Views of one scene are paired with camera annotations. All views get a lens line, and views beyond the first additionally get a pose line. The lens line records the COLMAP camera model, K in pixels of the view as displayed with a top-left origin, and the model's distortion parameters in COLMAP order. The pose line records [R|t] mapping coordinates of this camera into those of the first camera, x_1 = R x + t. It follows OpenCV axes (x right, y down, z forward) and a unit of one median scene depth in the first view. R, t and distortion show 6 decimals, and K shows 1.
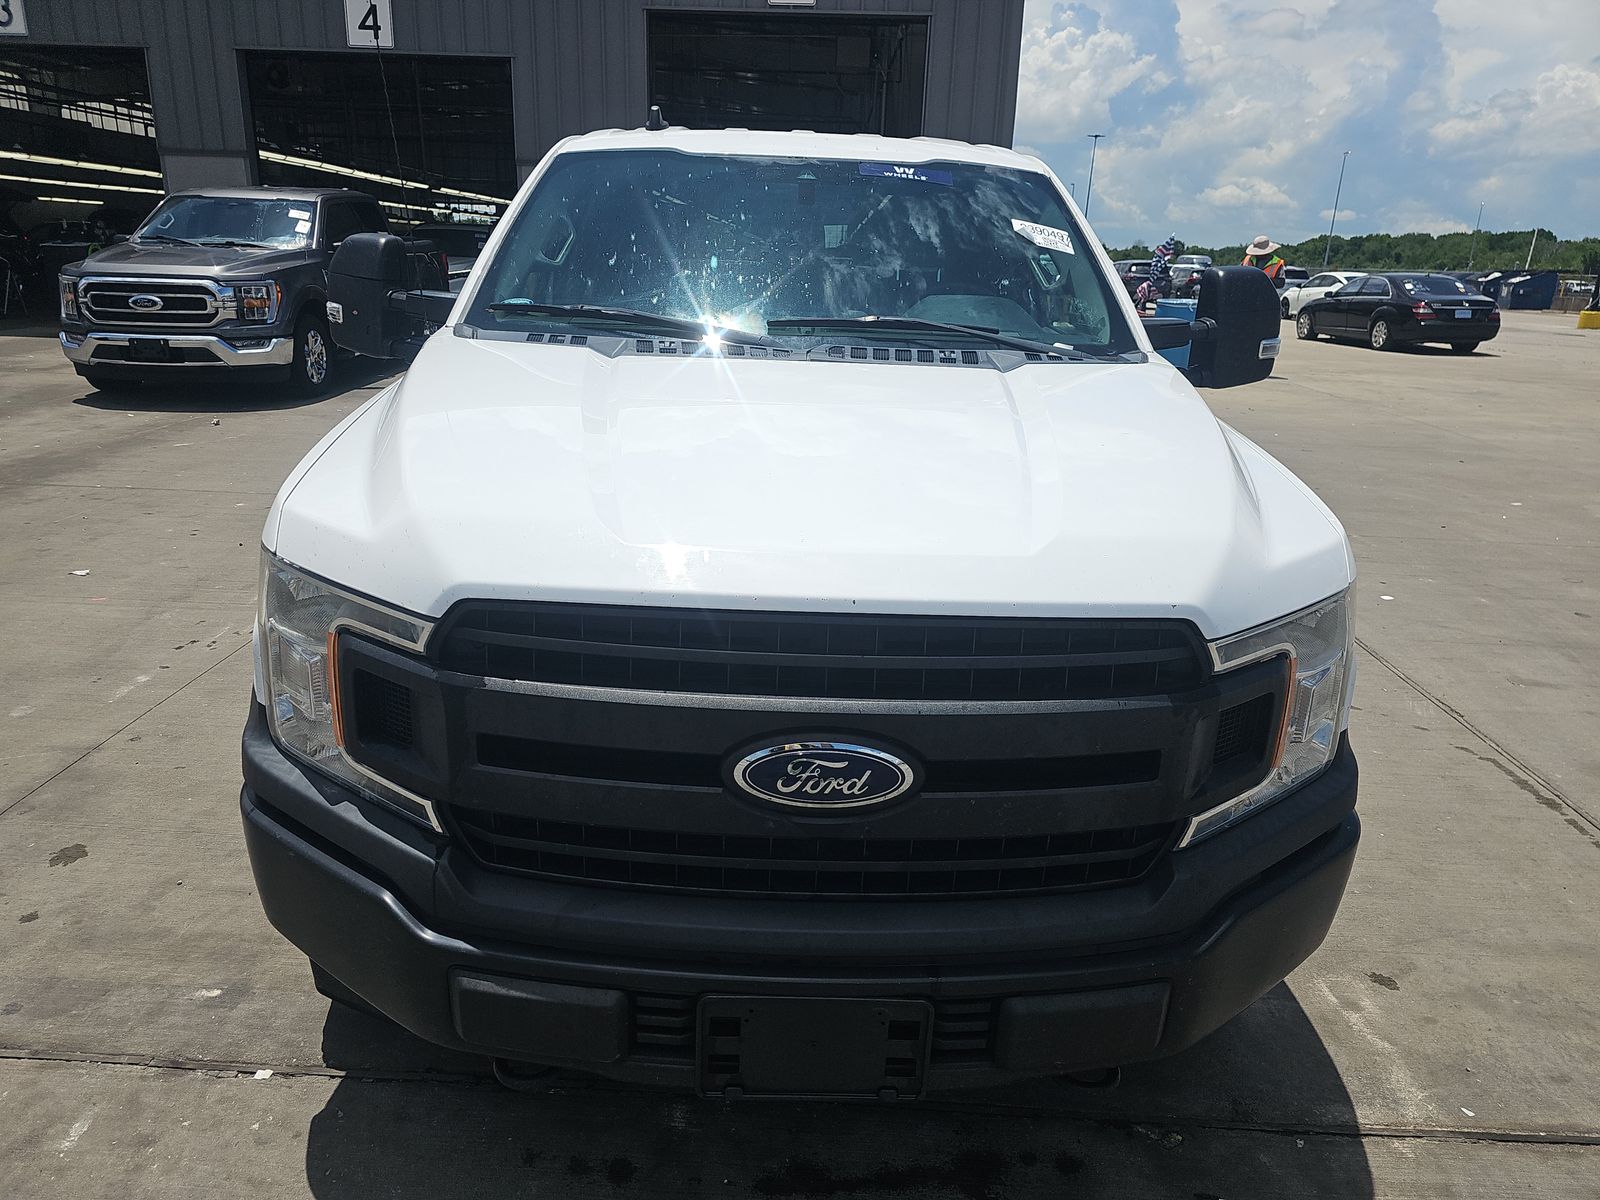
lens RADIAL K [[1046.0, 0, 799.3], [0, 1046.0, 586.1], [0, 0, 1]] dist [0.049997, -0.044579]
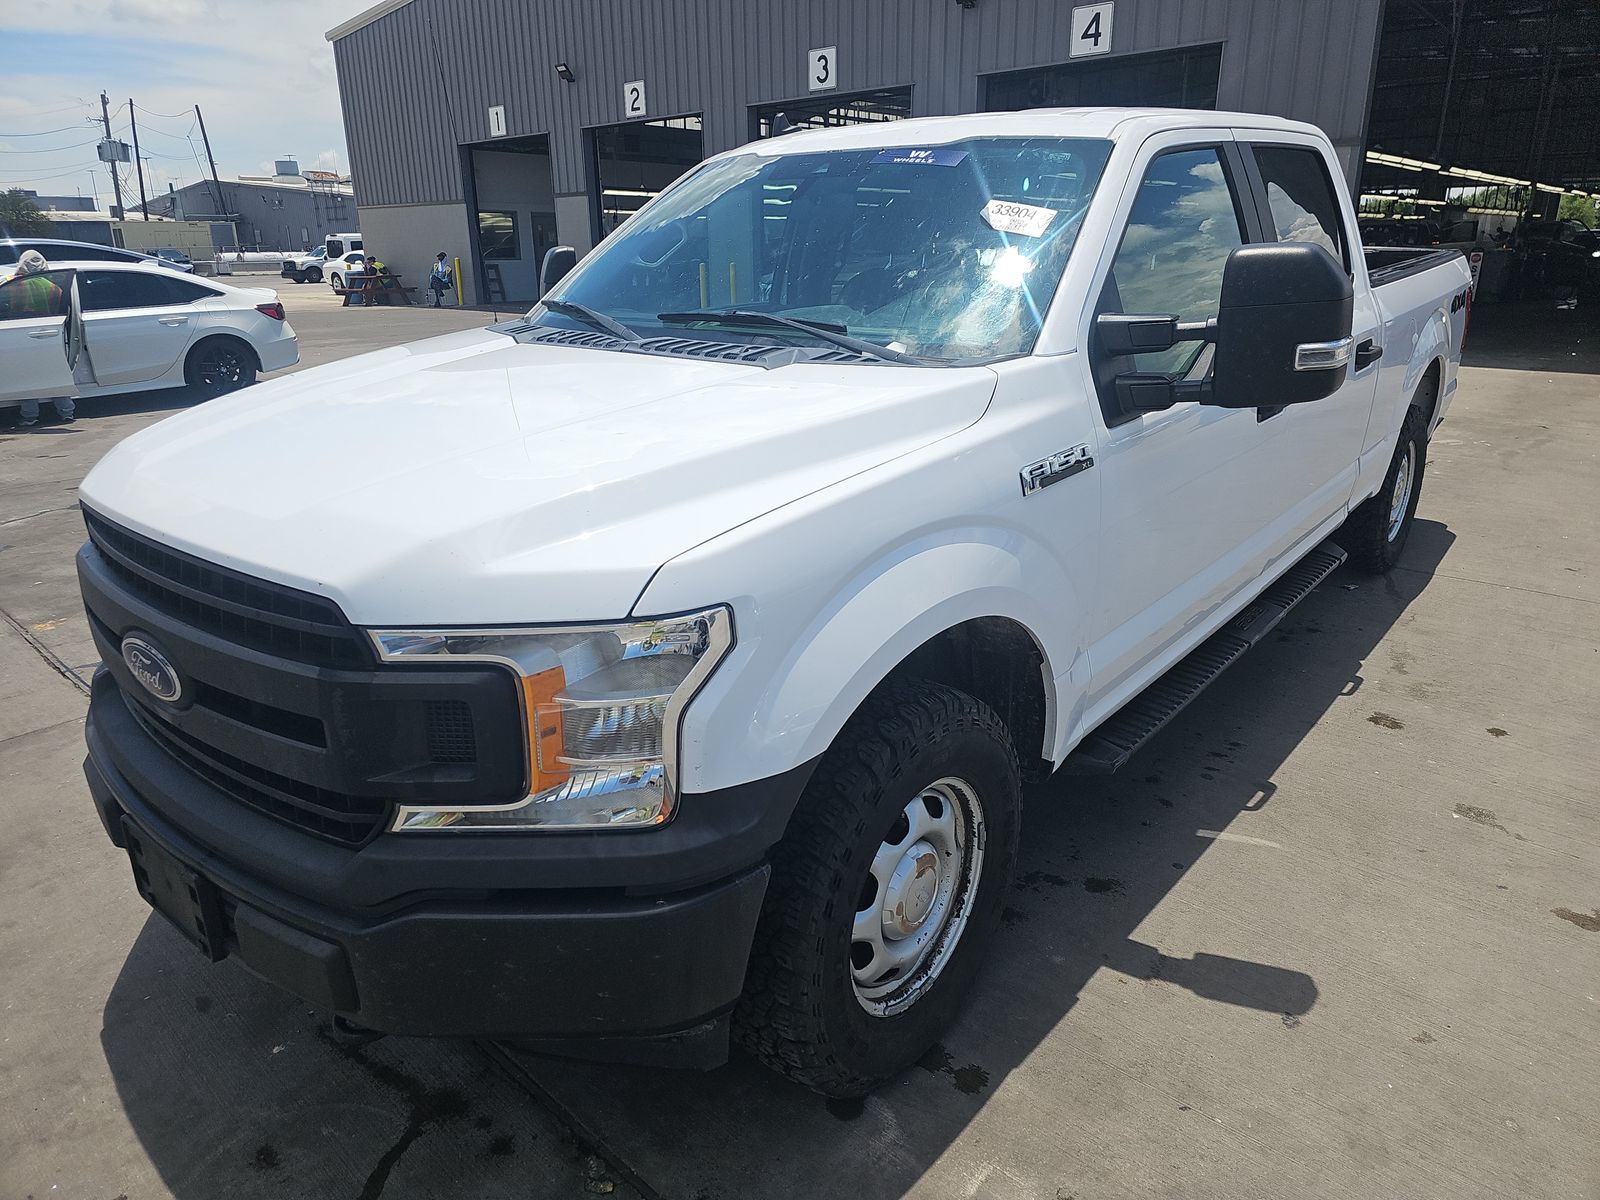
lens RADIAL K [[1046.0, 0, 844.8], [0, 1046.0, 587.3], [0, 0, 1]] dist [0.049997, -0.044579]
pose [[0.763803, 0.163462, -0.624408, 0.905589], [-0.159036, 0.985236, 0.063382, -0.086469], [0.625550, 0.050892, 0.778523, 0.331268]]
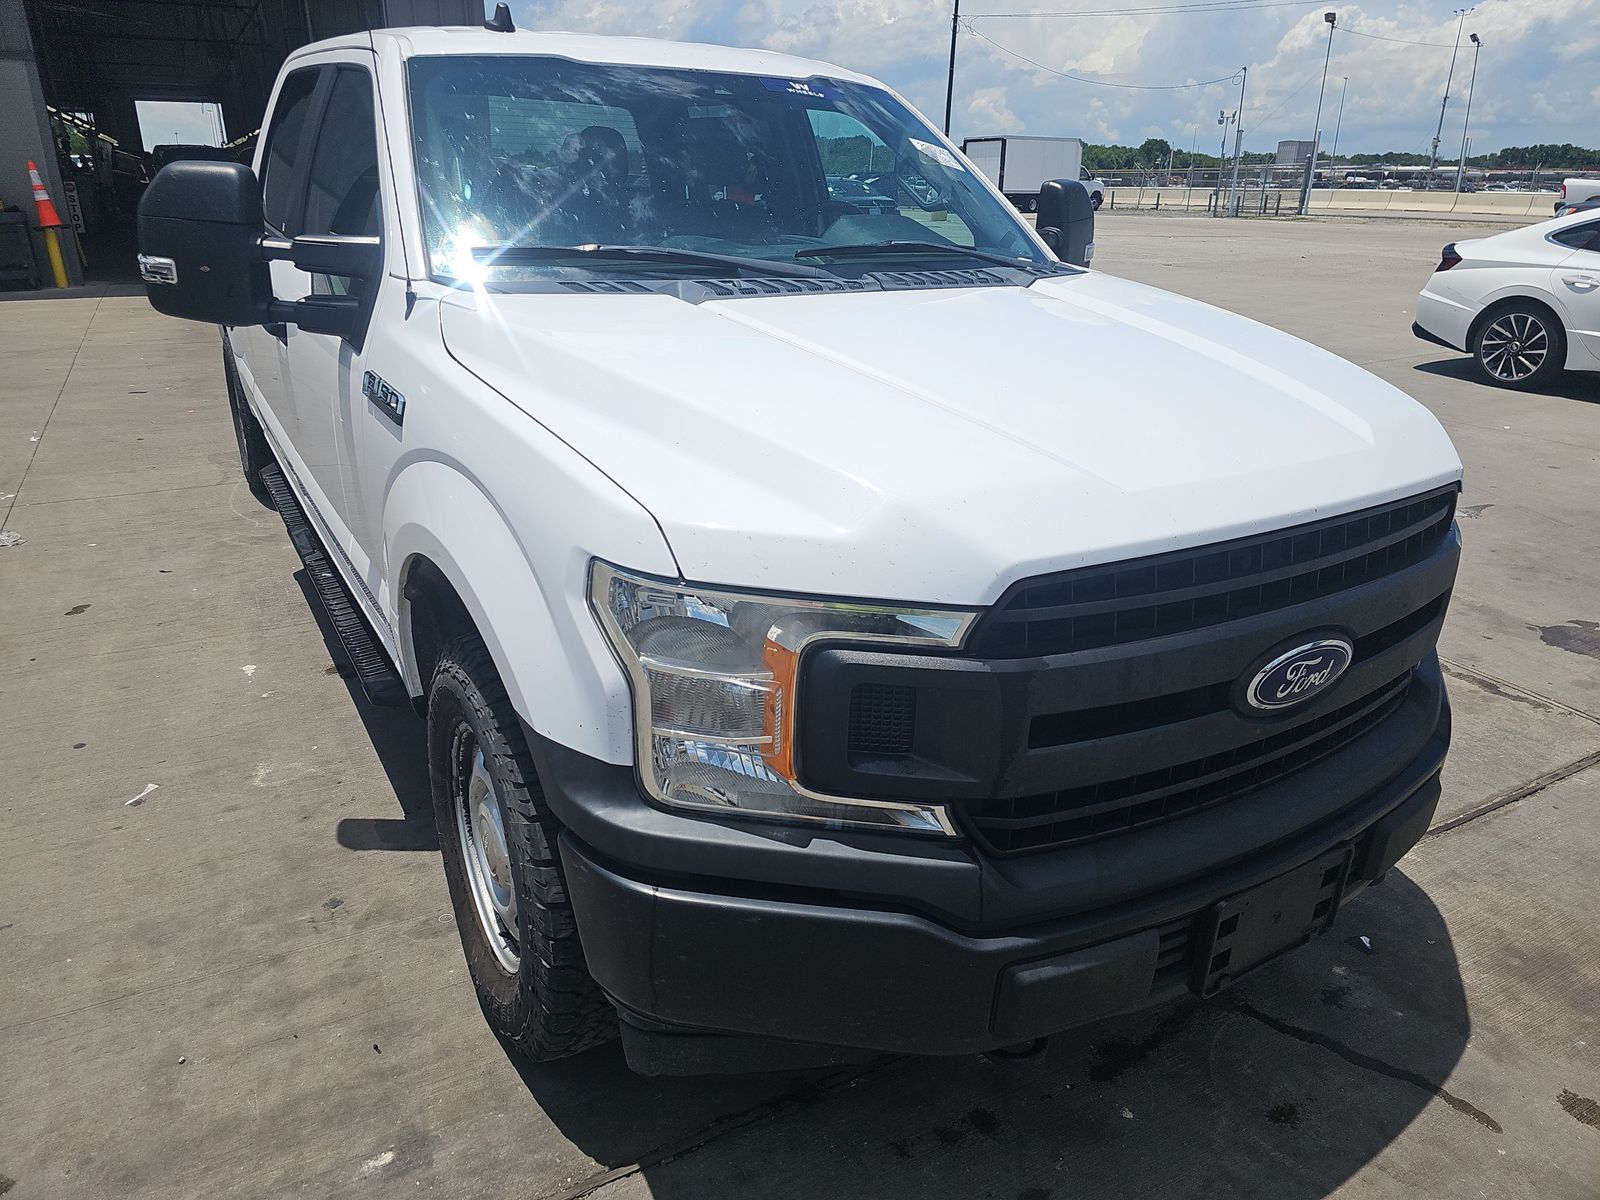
lens RADIAL K [[1046.0, 0, 795.0], [0, 1046.0, 568.3], [0, 0, 1]] dist [0.049997, -0.044579]
pose [[0.869071, -0.190933, 0.456356, -0.566768], [0.161173, 0.981463, 0.103698, -0.077670], [-0.467696, -0.016568, 0.883734, 0.173032]]
